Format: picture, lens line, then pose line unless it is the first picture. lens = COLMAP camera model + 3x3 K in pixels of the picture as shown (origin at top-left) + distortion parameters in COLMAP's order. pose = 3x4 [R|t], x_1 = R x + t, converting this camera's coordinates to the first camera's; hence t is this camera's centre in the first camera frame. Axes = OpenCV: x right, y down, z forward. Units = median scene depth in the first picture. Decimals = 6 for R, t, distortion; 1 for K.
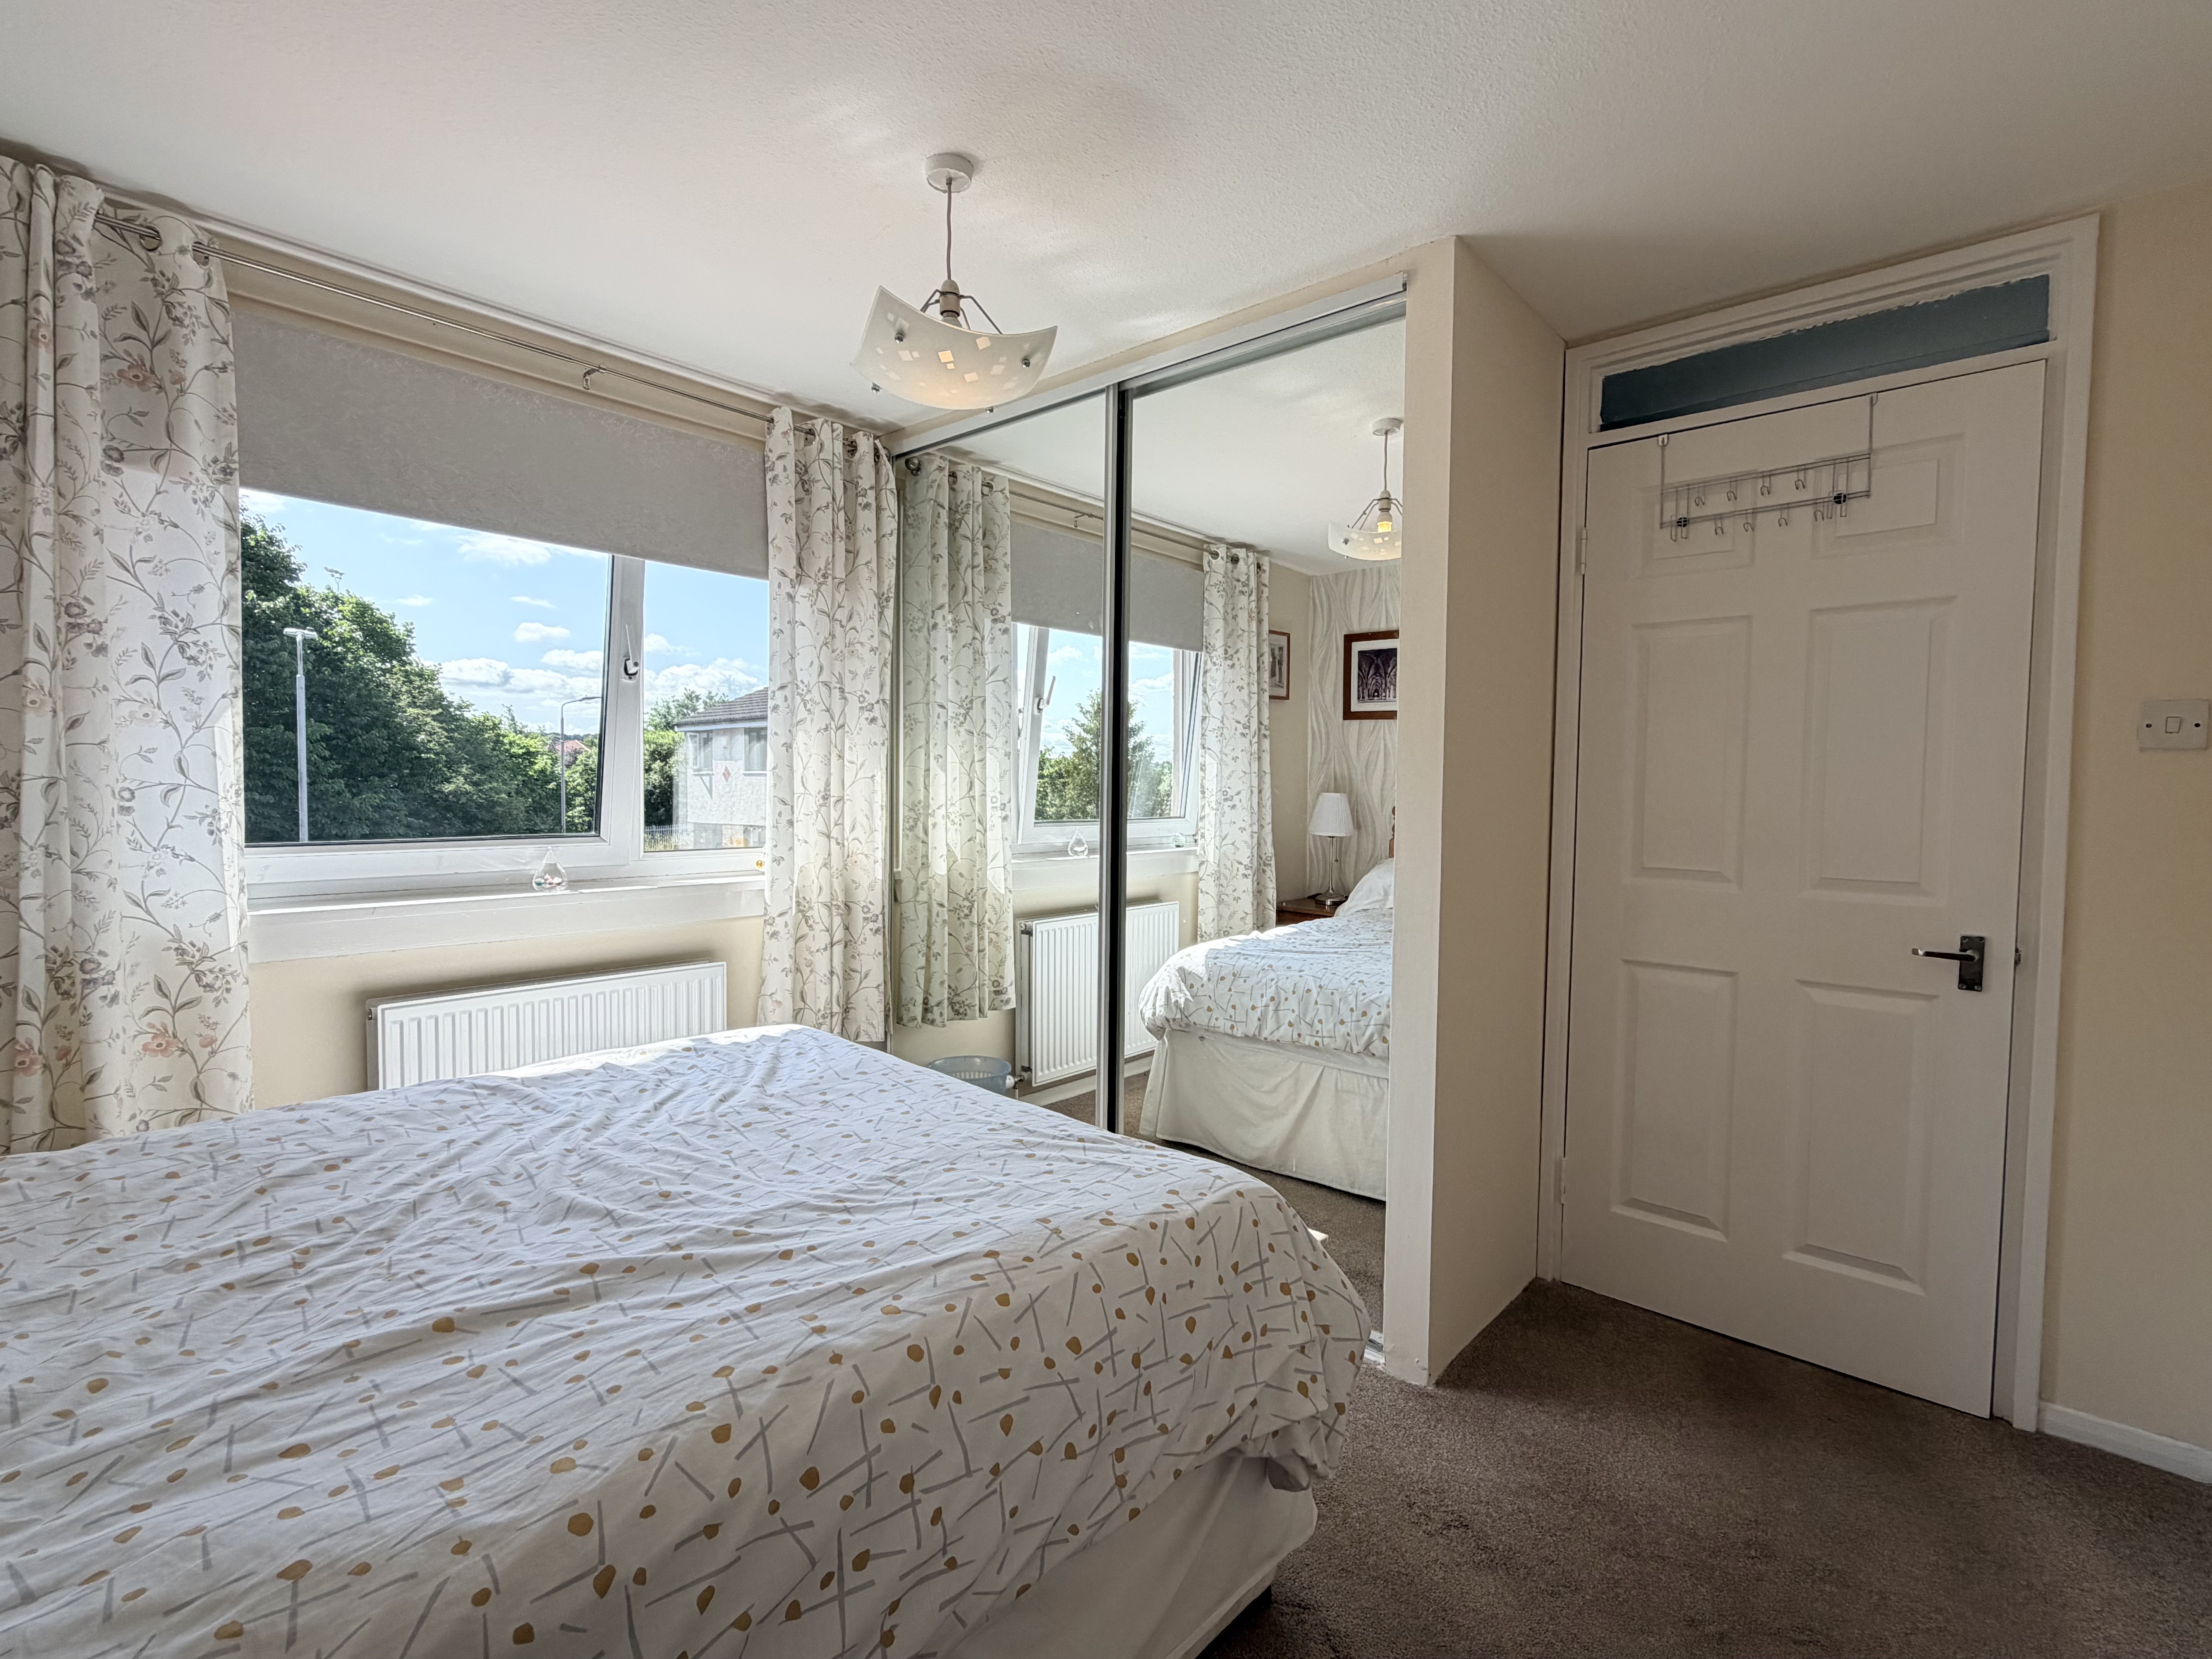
lens RADIAL K [[1026.5, 0, 1101.8], [0, 1026.5, 826.0], [0, 0, 1]] dist [0.002249, -0.000543]
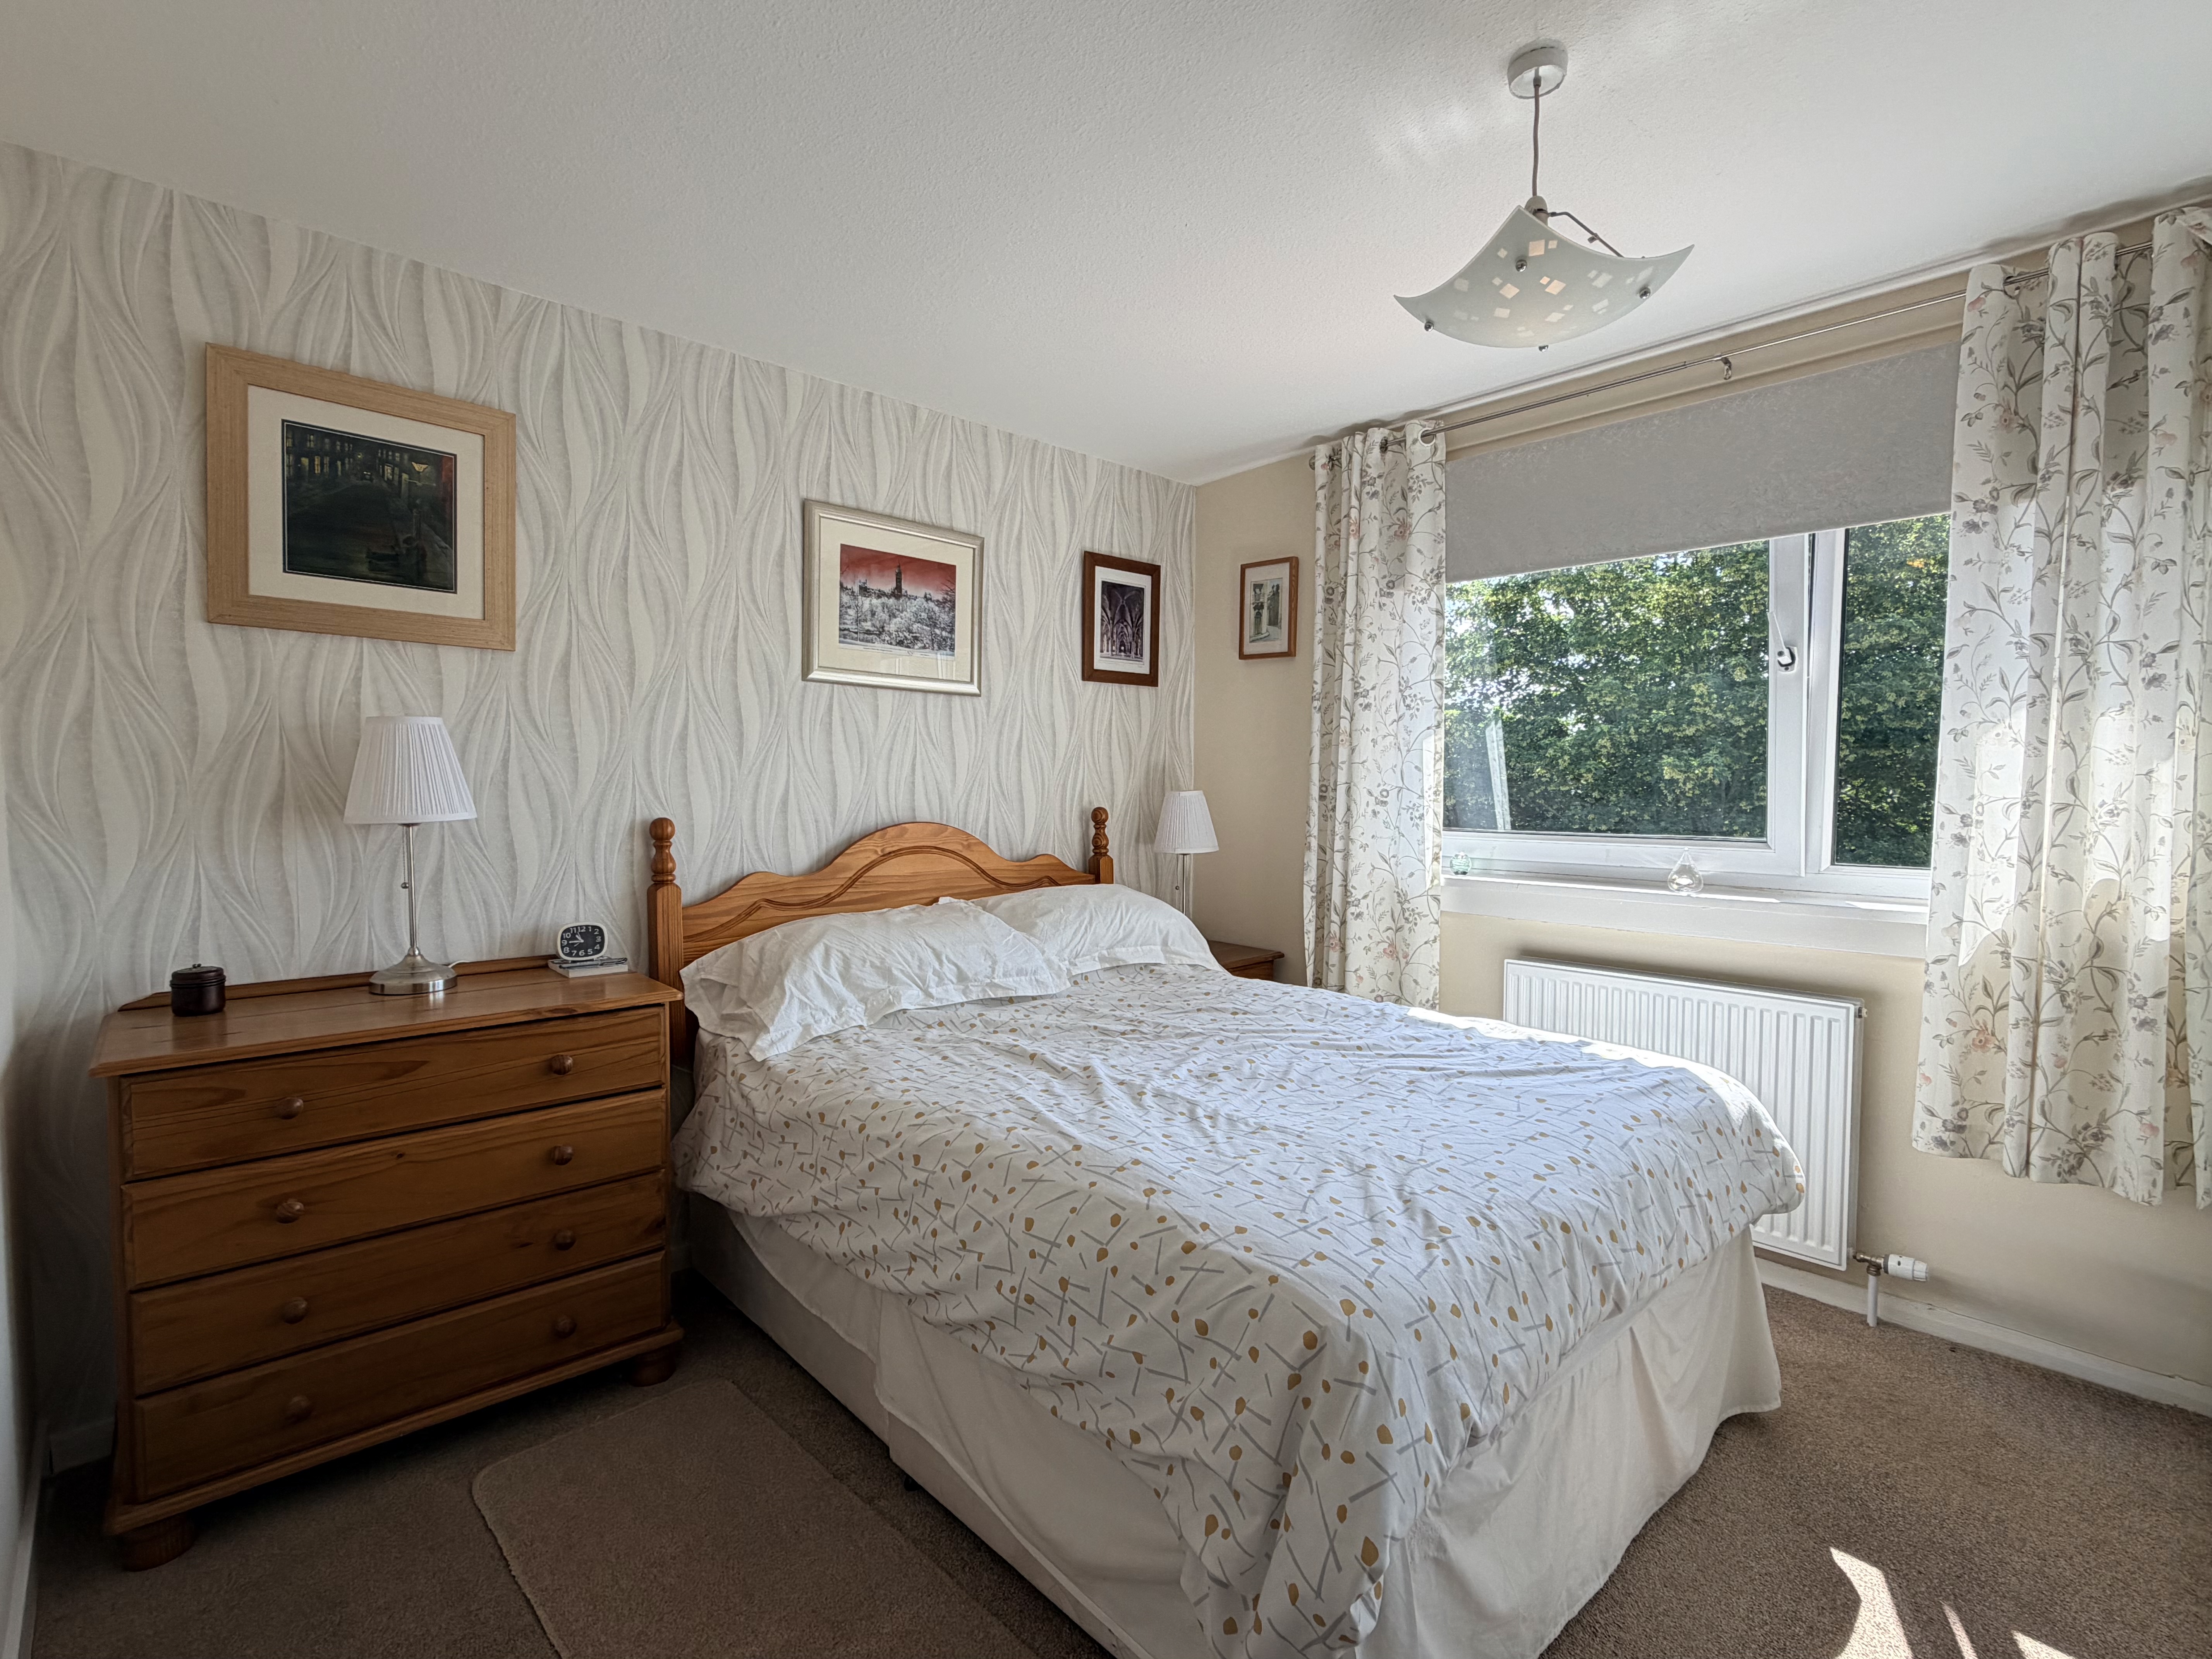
lens RADIAL K [[1026.5, 0, 1100.8], [0, 1026.5, 824.3], [0, 0, 1]] dist [0.002249, -0.000543]
pose [[-0.077205, 0.031418, -0.996520, 0.948211], [-0.042342, 0.998498, 0.034761, -0.025835], [0.996116, 0.044878, -0.075759, 0.909923]]
